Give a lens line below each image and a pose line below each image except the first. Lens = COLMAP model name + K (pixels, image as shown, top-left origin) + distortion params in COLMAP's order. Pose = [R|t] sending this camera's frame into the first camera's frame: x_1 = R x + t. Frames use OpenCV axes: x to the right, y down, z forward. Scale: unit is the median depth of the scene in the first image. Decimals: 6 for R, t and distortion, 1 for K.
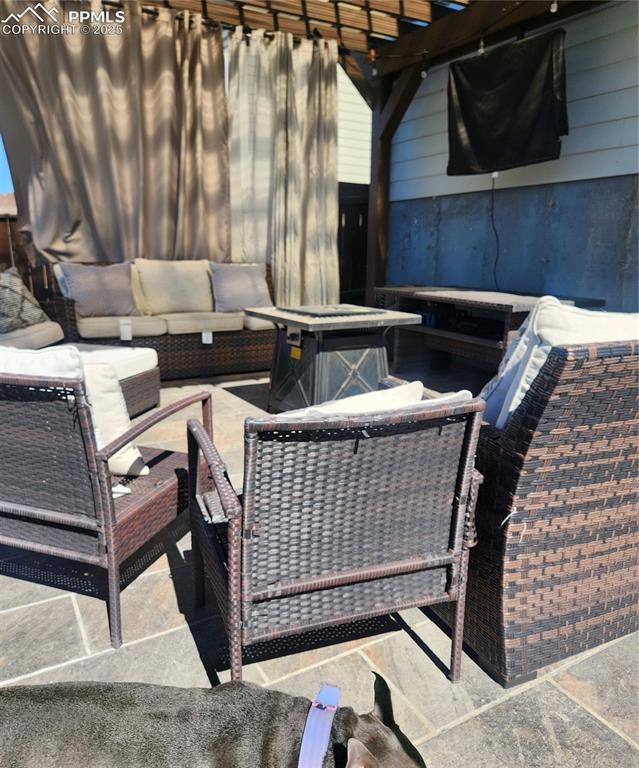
lens RADIAL K [[583.3, 0, 319.3], [0, 583.3, 385.6], [0, 0, 1]] dist [0.068878, -0.066551]
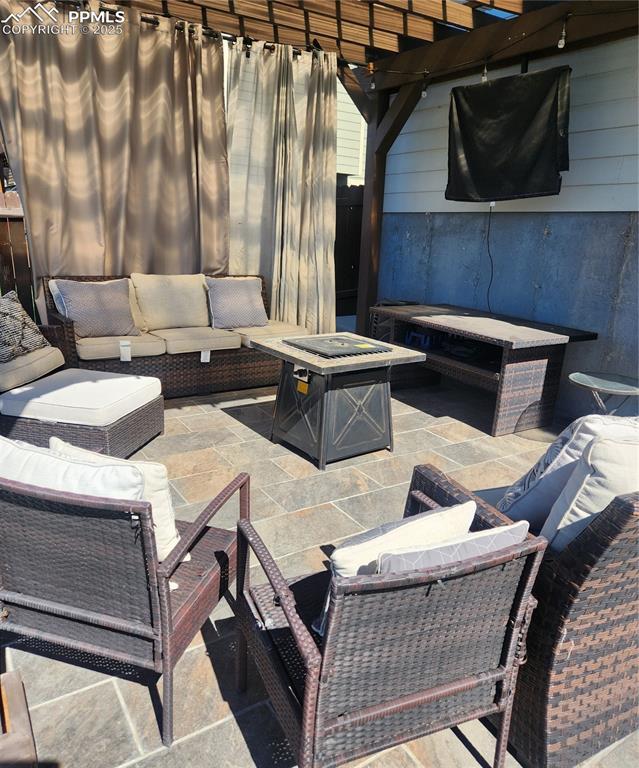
lens RADIAL K [[576.3, 0, 316.0], [0, 576.3, 382.4], [0, 0, 1]] dist [0.078223, -0.062200]
pose [[0.998548, 0.014865, 0.051771, -0.061837], [-0.017090, 0.998937, 0.042804, -0.096886], [-0.051080, -0.043627, 0.997741, -0.001054]]
